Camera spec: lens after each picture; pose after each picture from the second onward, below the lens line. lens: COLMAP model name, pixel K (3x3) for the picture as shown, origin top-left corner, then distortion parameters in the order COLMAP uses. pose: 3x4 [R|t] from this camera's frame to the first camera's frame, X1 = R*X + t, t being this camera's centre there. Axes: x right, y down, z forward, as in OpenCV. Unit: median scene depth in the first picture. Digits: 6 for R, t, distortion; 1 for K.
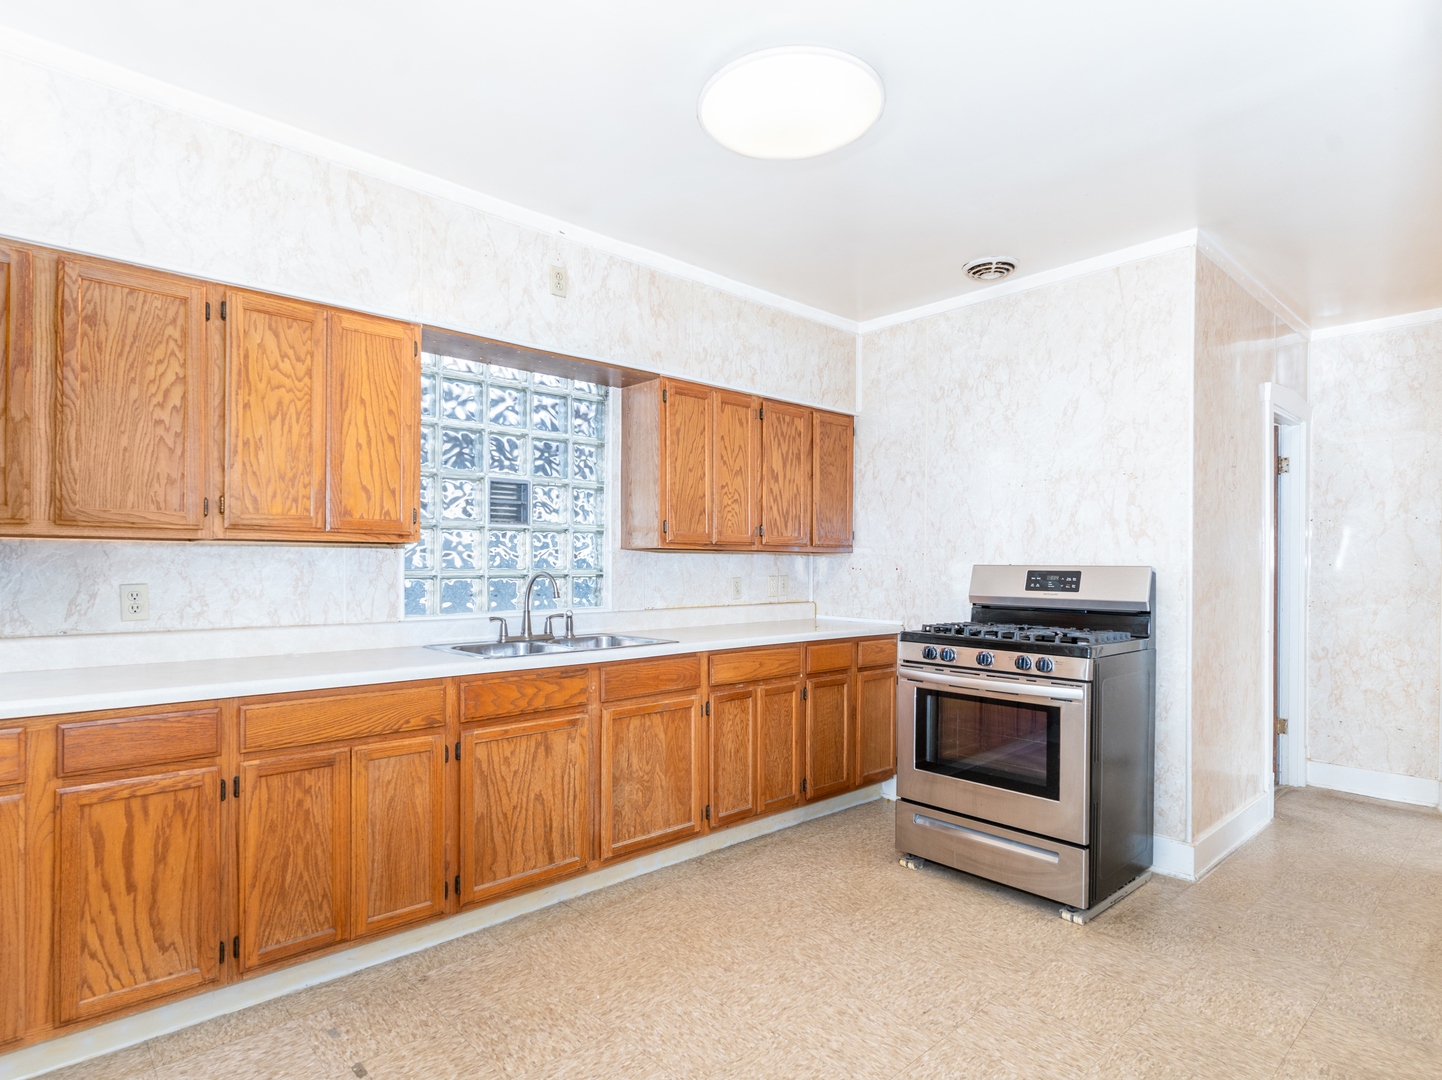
lens RADIAL K [[773.7, 0, 720.2], [0, 773.7, 546.9], [0, 0, 1]] dist [0.000834, 0.000696]
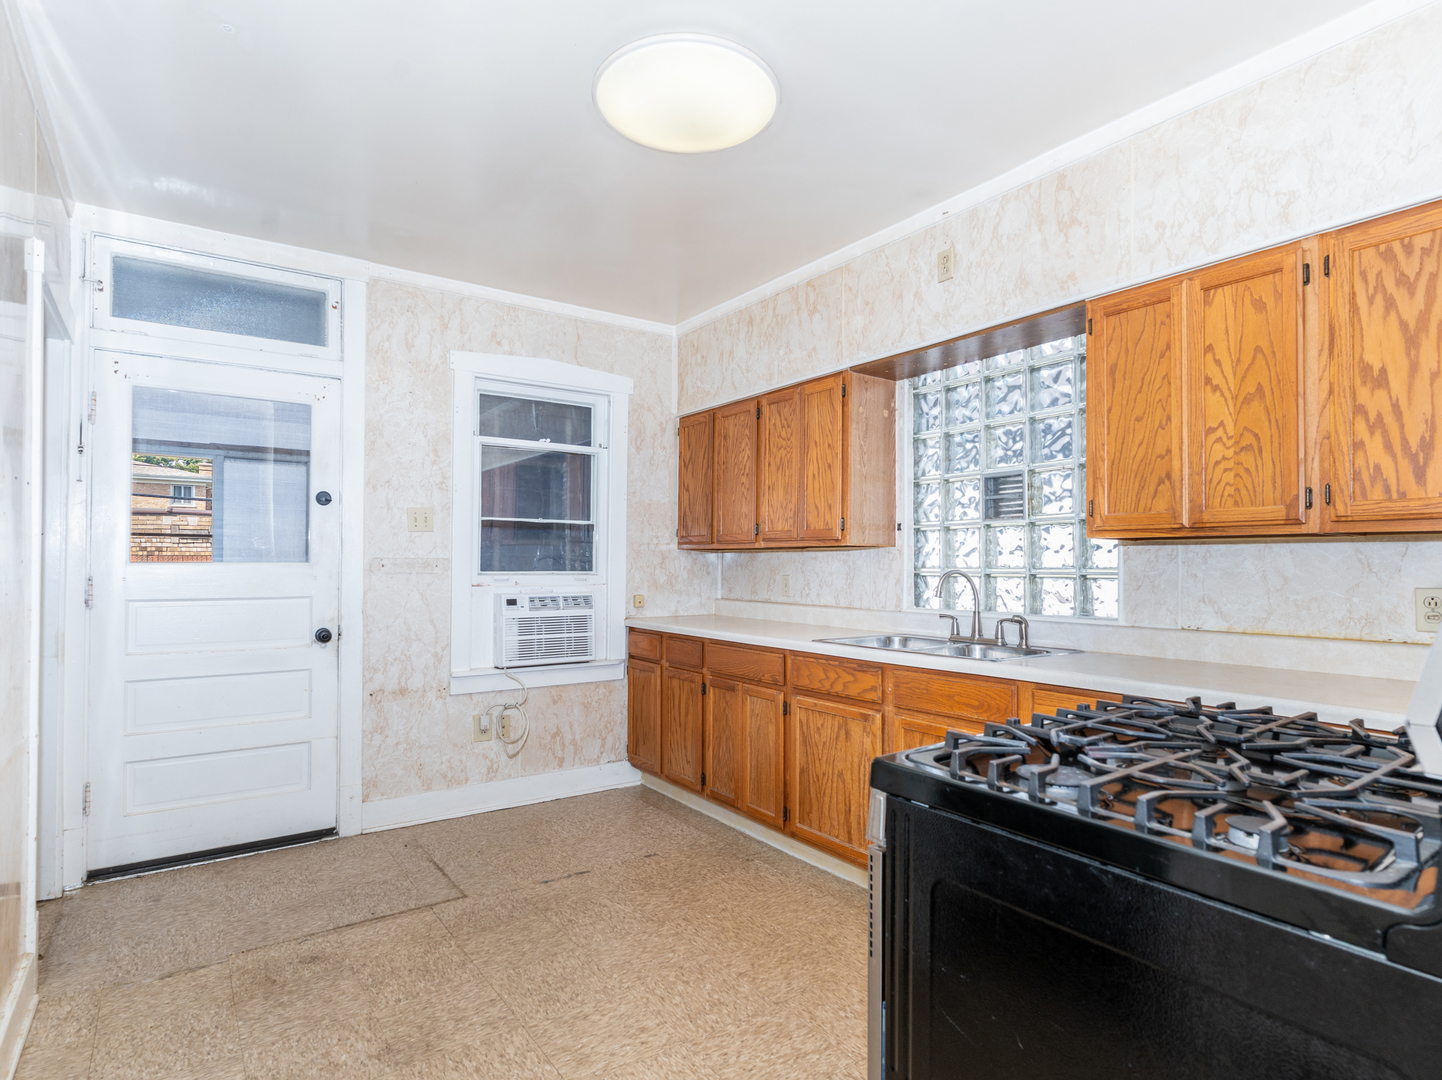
lens RADIAL K [[775.7, 0, 720.7], [0, 775.7, 535.9], [0, 0, 1]] dist [0.000900, 0.001400]
pose [[-0.118765, -0.040818, -0.992083, 0.867505], [0.019769, 0.998859, -0.043464, 0.029766], [0.992726, -0.024775, -0.117822, 0.948482]]
